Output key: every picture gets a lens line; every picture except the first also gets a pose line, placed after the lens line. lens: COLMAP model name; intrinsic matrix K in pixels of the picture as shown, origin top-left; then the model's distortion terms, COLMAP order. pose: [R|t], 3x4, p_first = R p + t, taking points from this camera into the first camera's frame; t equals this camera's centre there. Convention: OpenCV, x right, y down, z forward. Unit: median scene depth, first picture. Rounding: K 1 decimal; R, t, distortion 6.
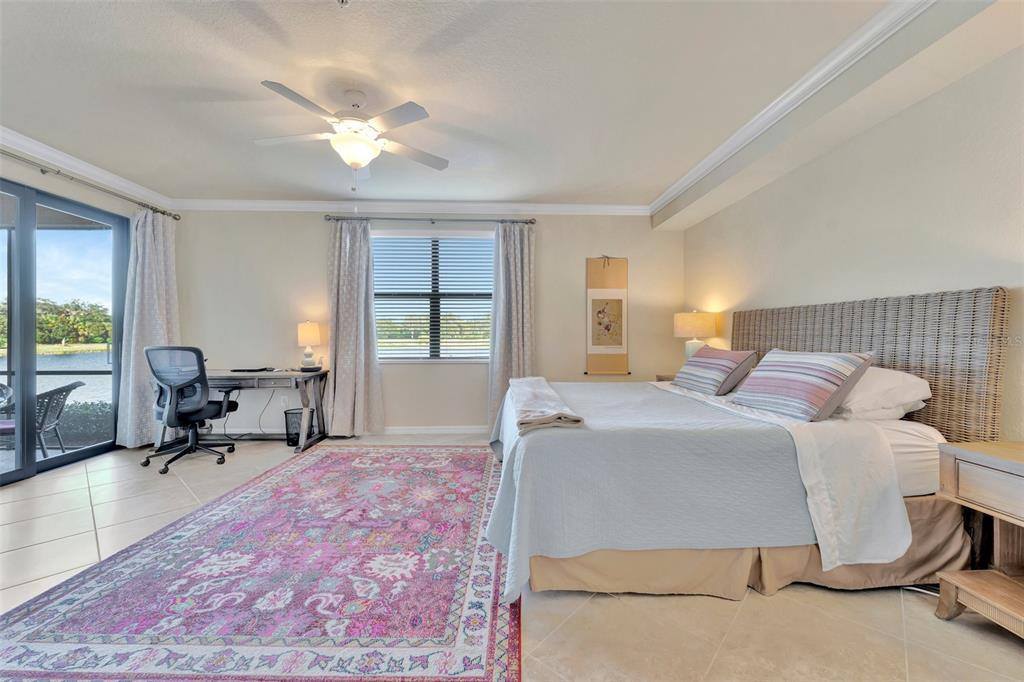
lens RADIAL K [[404.1, 0, 502.2], [0, 404.1, 336.3], [0, 0, 1]] dist [-0.000314, -0.000178]
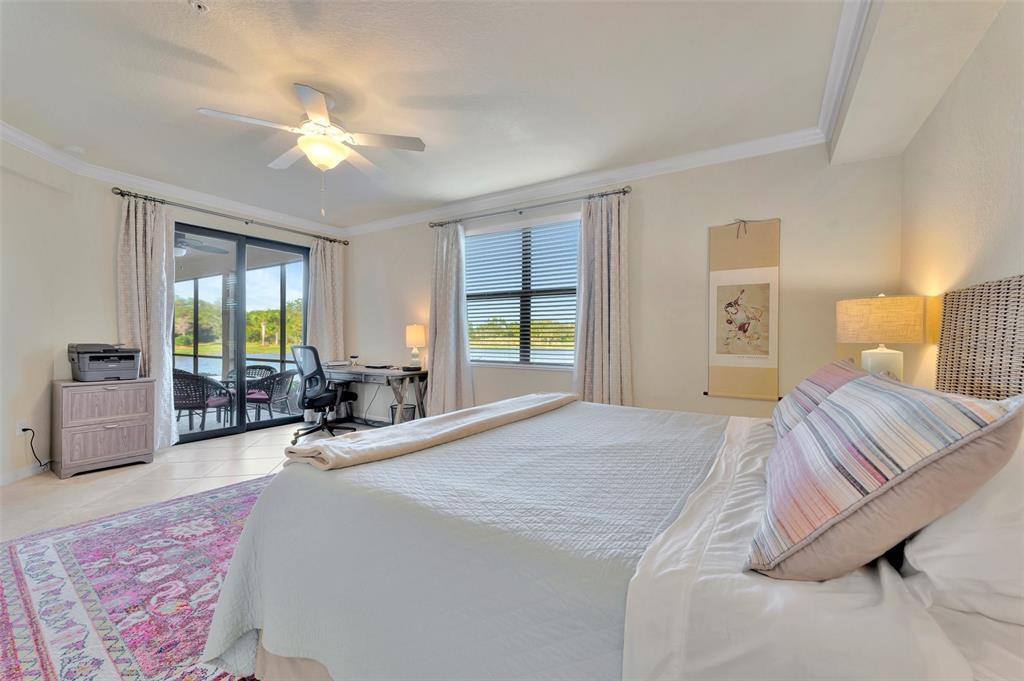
lens RADIAL K [[407.6, 0, 510.1], [0, 407.6, 340.7], [0, 0, 1]] dist [-0.001897, -0.000774]
pose [[0.825612, 0.009351, -0.564160, 0.344409], [-0.007448, 0.999956, 0.005673, -0.000874], [0.564189, -0.000482, 0.825646, 0.247972]]
